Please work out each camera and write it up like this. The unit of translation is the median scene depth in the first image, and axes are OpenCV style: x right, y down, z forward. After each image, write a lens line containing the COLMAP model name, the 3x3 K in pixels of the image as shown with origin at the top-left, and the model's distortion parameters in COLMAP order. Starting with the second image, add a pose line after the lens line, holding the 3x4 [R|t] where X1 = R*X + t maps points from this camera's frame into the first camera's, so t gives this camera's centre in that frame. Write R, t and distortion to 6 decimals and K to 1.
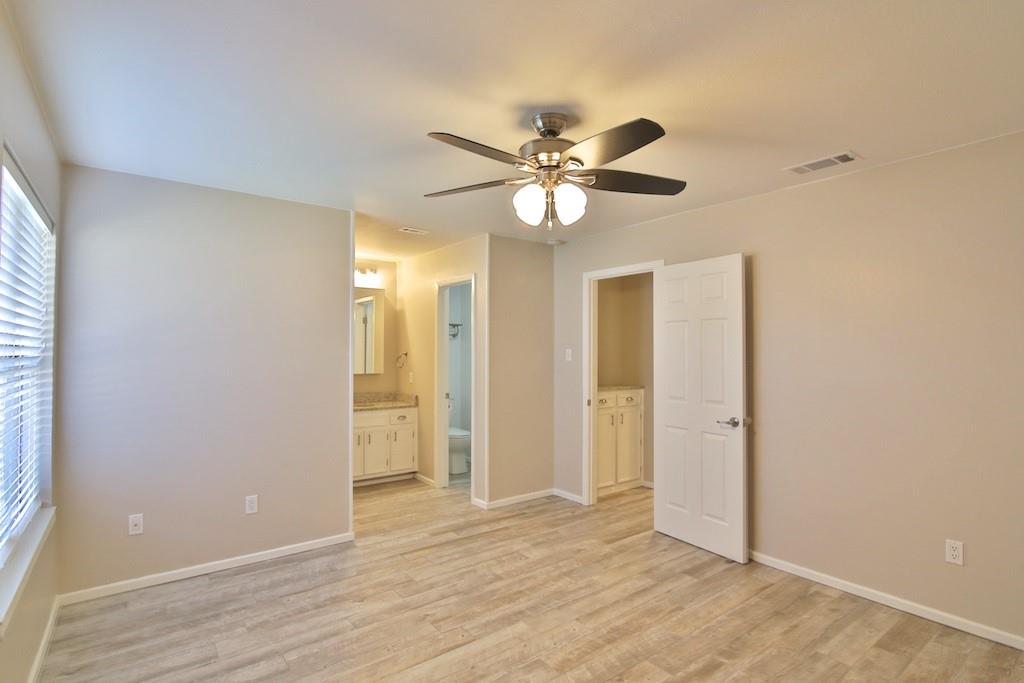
lens RADIAL K [[501.2, 0, 518.0], [0, 501.2, 348.7], [0, 0, 1]] dist [-0.013283, -0.000104]
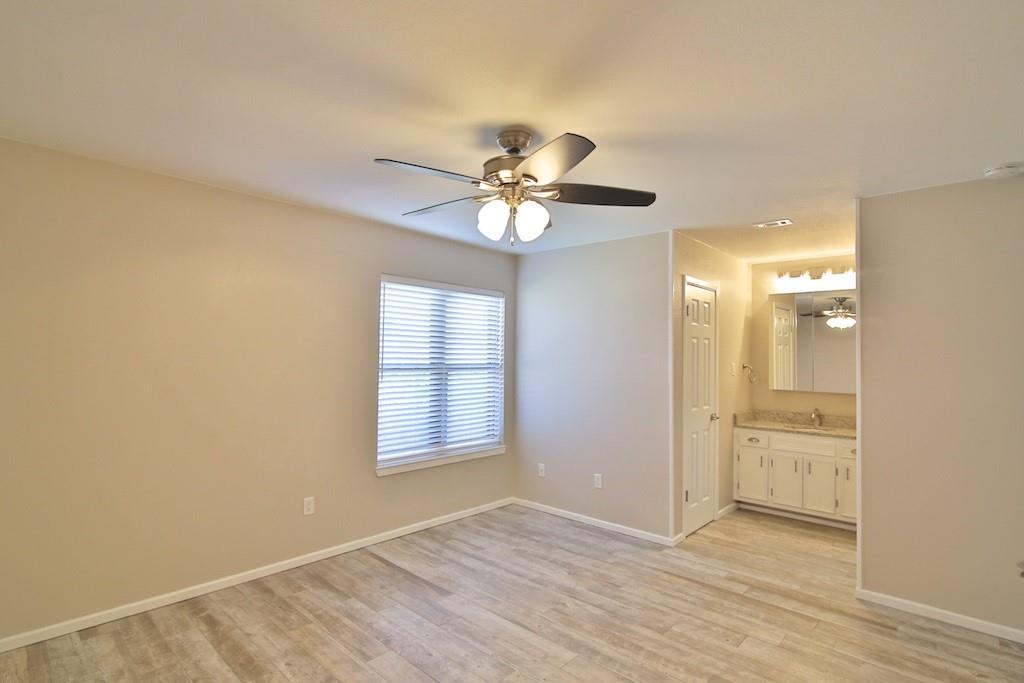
lens RADIAL K [[501.2, 0, 518.0], [0, 501.2, 348.7], [0, 0, 1]] dist [-0.013283, -0.000104]
pose [[0.182519, -0.015287, -0.983084, 0.757219], [-0.009446, 0.999806, -0.017301, -0.006140], [0.983157, 0.012444, 0.182339, 0.593056]]
